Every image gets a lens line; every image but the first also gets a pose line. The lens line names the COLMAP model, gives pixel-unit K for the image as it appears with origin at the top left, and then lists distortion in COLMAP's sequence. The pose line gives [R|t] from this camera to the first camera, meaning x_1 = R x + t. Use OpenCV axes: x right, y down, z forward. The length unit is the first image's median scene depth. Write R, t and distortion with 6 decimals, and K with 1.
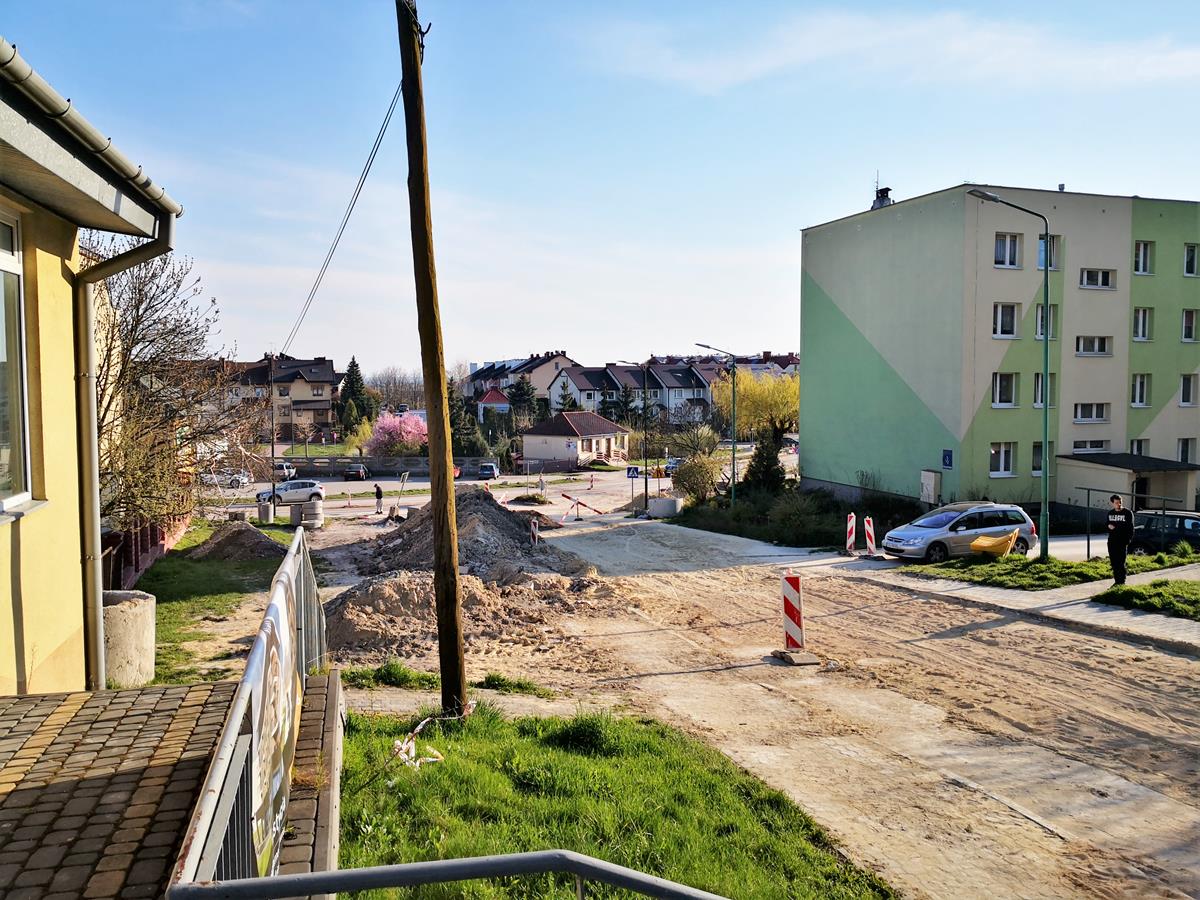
lens RADIAL K [[986.6, 0, 602.0], [0, 986.6, 447.1], [0, 0, 1]] dist [-0.008654, -0.026737]
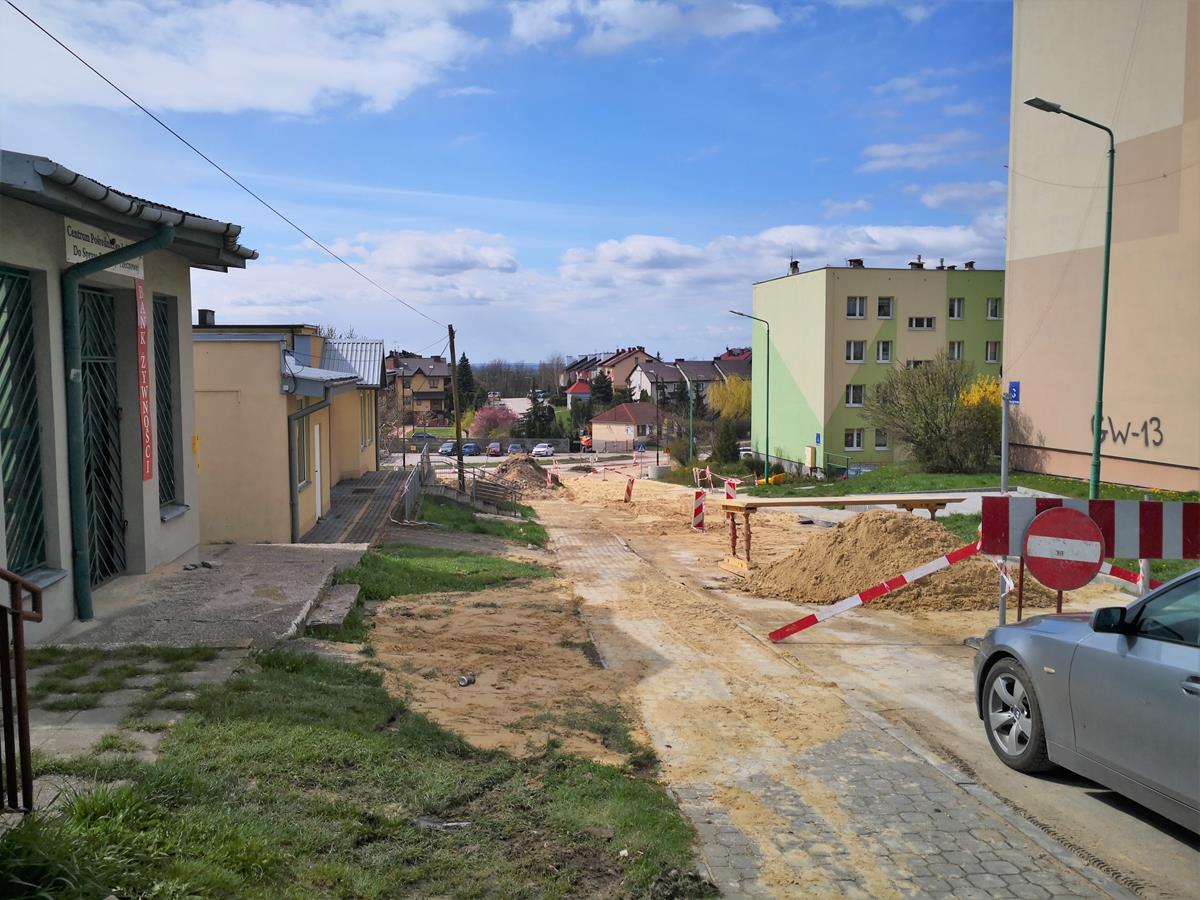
lens RADIAL K [[986.6, 0, 599.3], [0, 986.6, 444.7], [0, 0, 1]] dist [-0.008654, -0.026737]
pose [[0.993402, 0.005917, -0.114535, 0.174831], [-0.004349, 0.999893, 0.013941, 0.000753], [0.114605, -0.013350, 0.993321, -0.597059]]
